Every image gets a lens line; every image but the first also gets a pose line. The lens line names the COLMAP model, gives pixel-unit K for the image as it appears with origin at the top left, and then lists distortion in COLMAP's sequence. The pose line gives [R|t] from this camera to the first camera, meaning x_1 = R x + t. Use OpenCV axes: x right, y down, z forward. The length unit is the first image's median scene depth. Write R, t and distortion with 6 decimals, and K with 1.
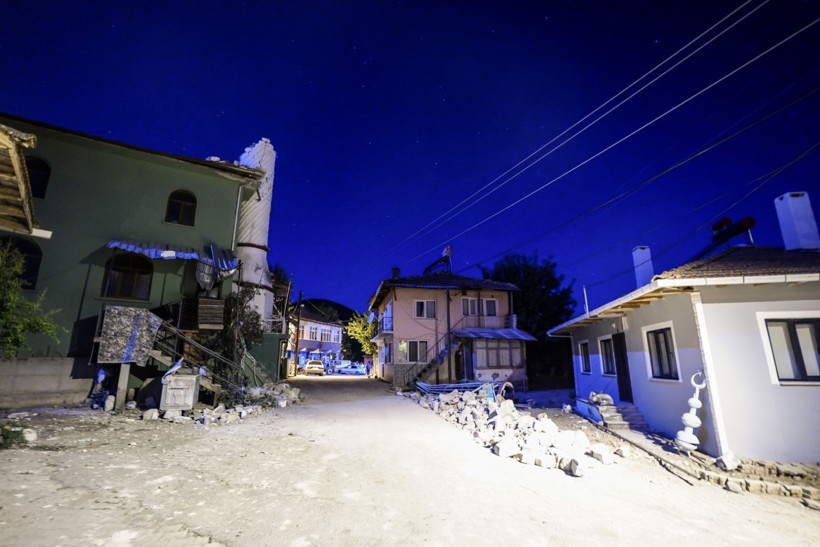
lens RADIAL K [[382.1, 0, 406.0], [0, 382.1, 267.9], [0, 0, 1]] dist [-0.033713, 0.000713]
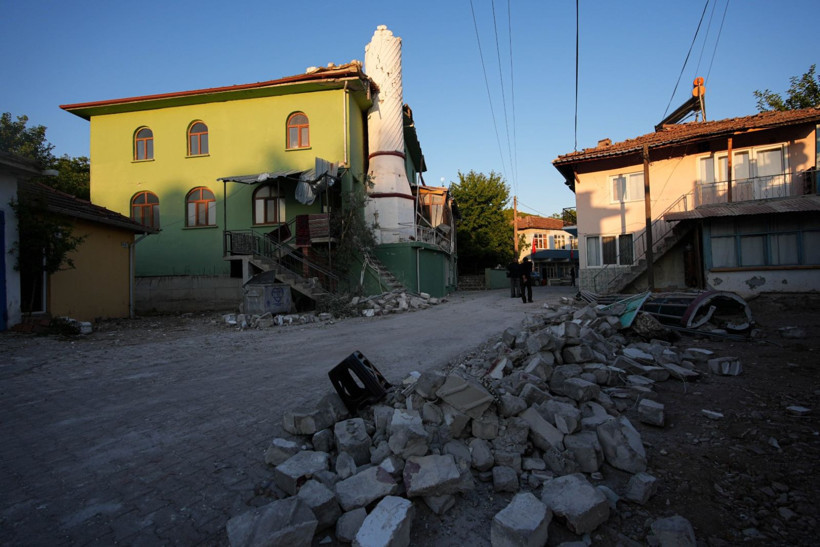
lens RADIAL K [[367.9, 0, 413.5], [0, 367.9, 273.4], [0, 0, 1]] dist [0.004462, 0.000102]
pose [[0.735142, -0.032120, -0.677152, 0.248740], [0.189562, 0.968771, 0.159843, 0.093547], [0.650870, -0.245870, 0.718273, 0.297226]]
